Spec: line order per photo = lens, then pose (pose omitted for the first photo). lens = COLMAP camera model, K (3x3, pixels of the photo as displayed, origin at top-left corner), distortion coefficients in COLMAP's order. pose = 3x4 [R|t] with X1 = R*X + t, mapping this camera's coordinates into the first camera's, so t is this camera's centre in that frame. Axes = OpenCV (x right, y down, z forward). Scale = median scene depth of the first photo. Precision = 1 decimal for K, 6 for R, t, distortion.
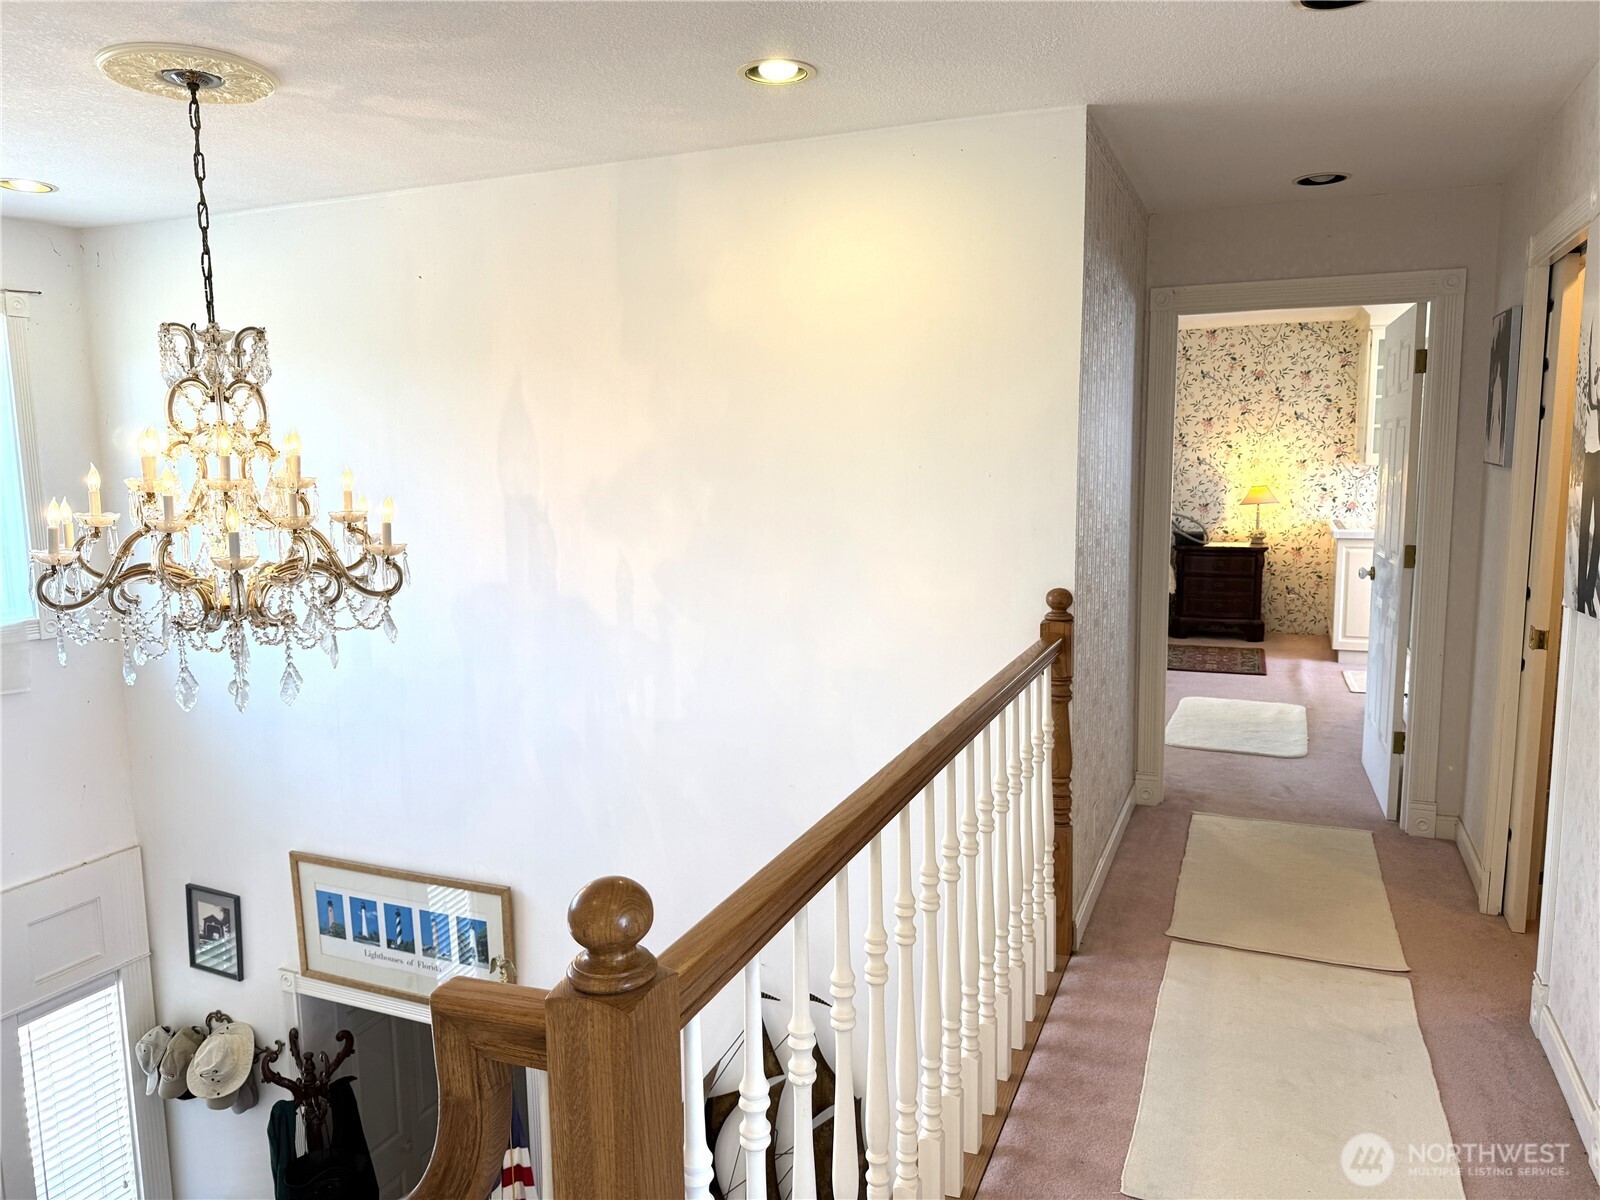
lens RADIAL K [[1120.9, 0, 799.9], [0, 1120.9, 602.1], [0, 0, 1]] dist [0.019492, -0.051755]
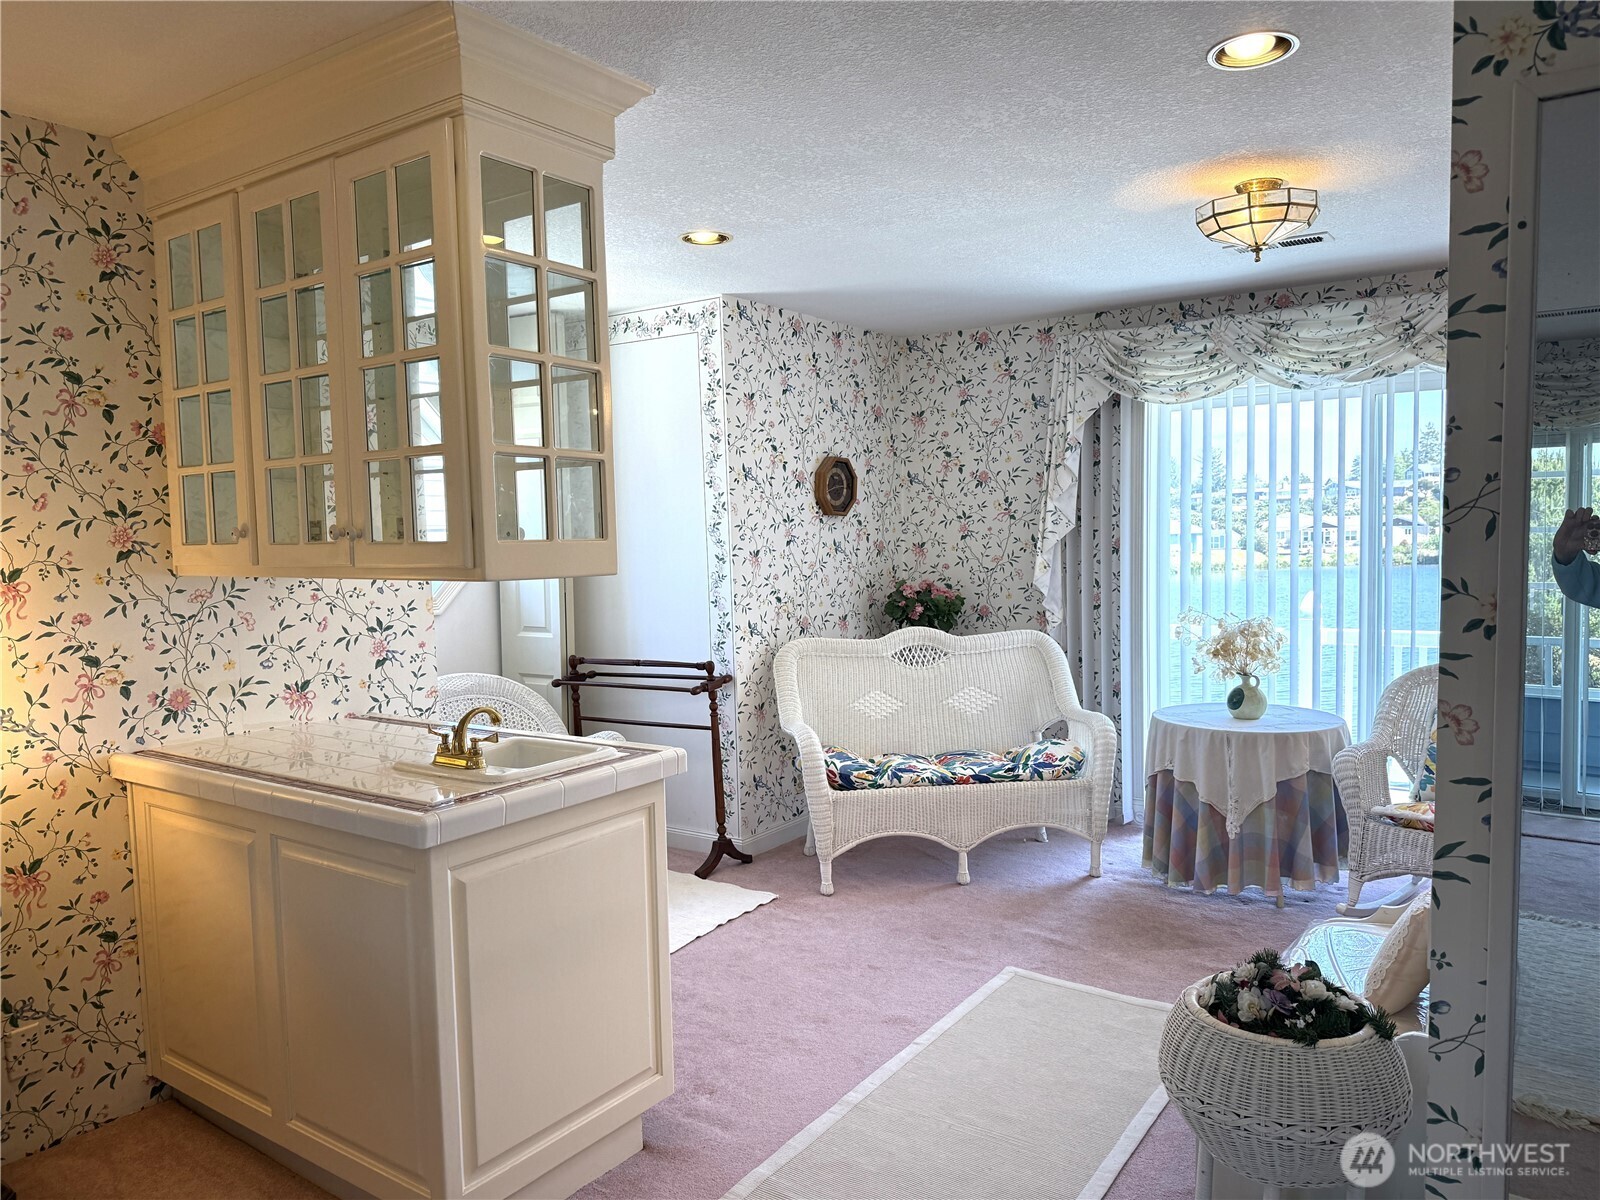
lens RADIAL K [[1120.9, 0, 798.2], [0, 1120.9, 605.4], [0, 0, 1]] dist [0.019492, -0.051755]
pose [[0.201019, -0.056530, 0.977955, 0.203164], [0.147618, 0.988681, 0.026807, -0.095433], [-0.968401, 0.138975, 0.207088, 0.744981]]
